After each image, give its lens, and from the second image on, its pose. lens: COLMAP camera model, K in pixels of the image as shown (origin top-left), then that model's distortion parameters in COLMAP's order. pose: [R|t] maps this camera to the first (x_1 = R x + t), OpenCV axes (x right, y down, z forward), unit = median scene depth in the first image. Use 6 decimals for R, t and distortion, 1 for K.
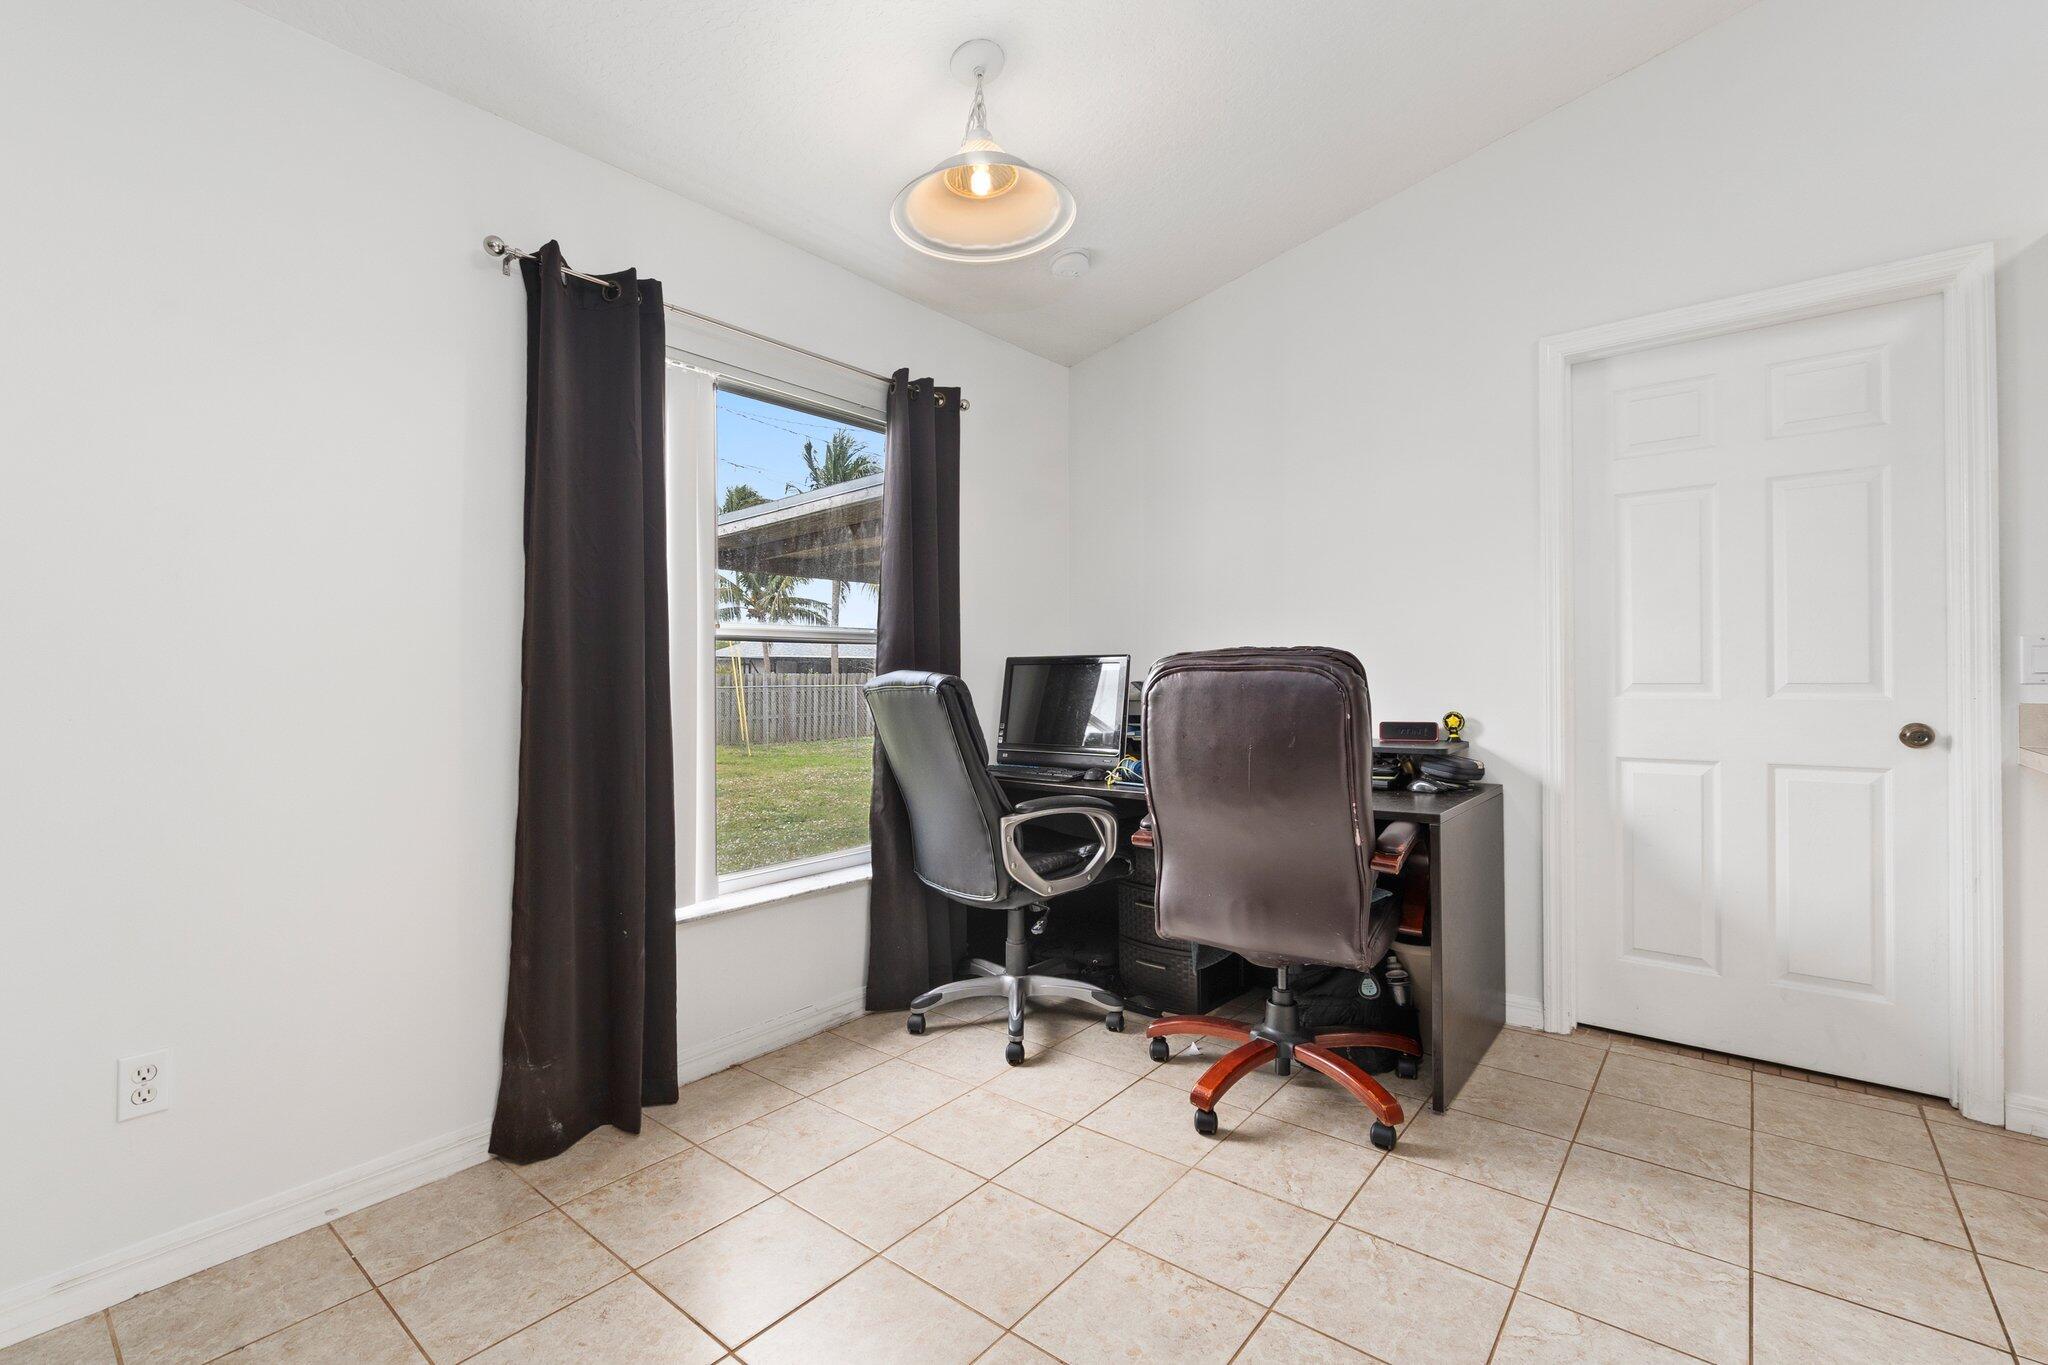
lens RADIAL K [[892.5, 0, 1025.9], [0, 892.5, 679.3], [0, 0, 1]] dist [-0.001254, 0.000516]
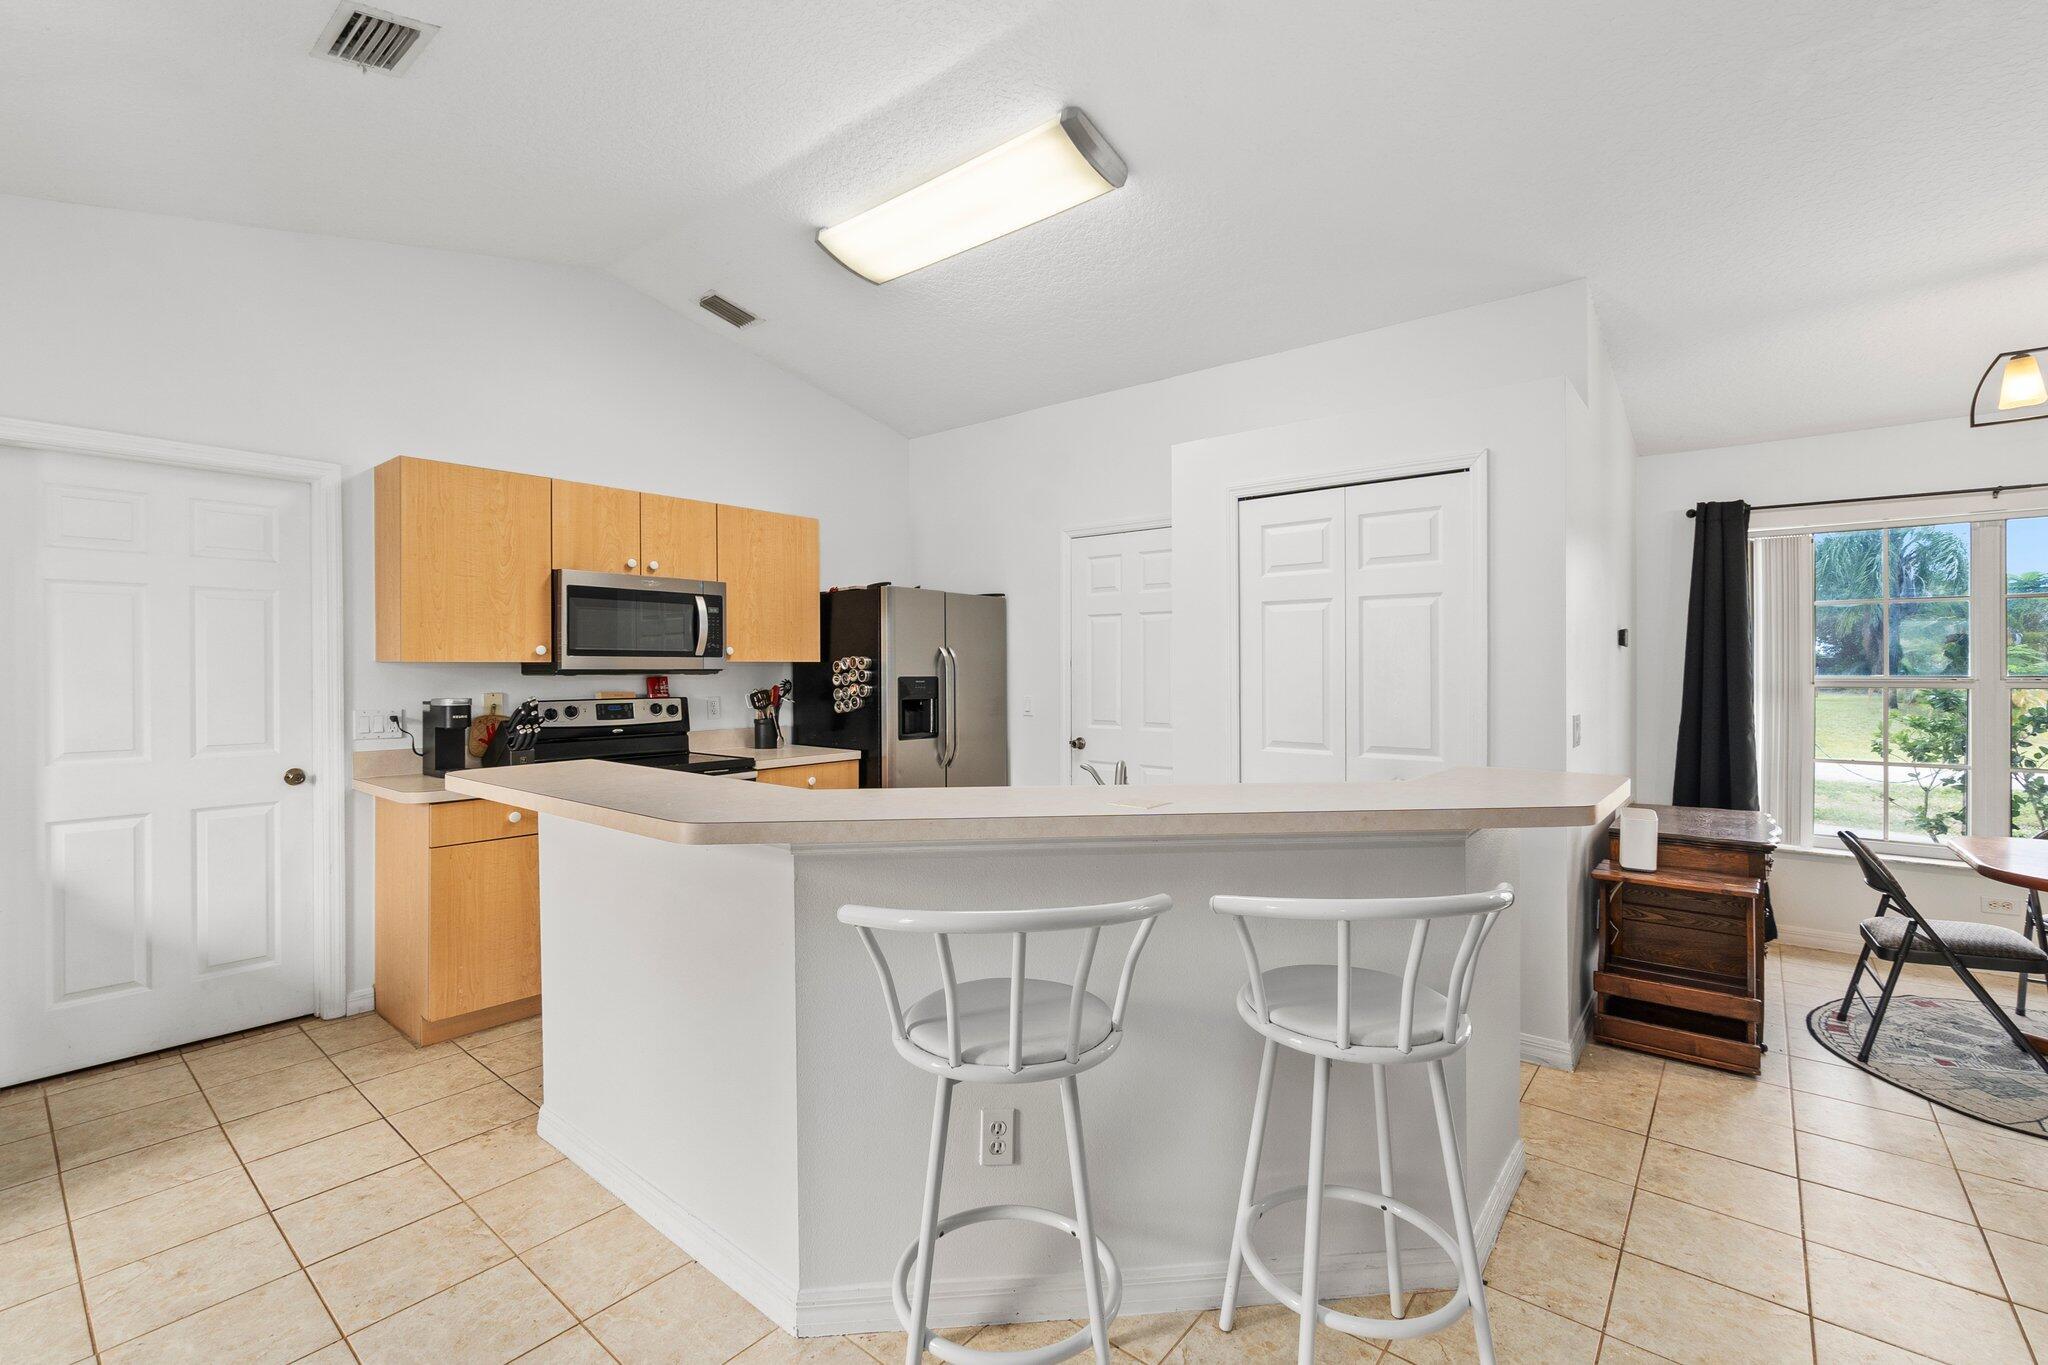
lens RADIAL K [[884.7, 0, 1004.3], [0, 884.7, 669.2], [0, 0, 1]] dist [-0.001367, 0.000069]
pose [[0.018739, 0.006613, 0.999803, -0.451687], [0.004556, 0.999967, -0.006700, -0.100999], [-0.999814, 0.004680, 0.018708, -0.208204]]
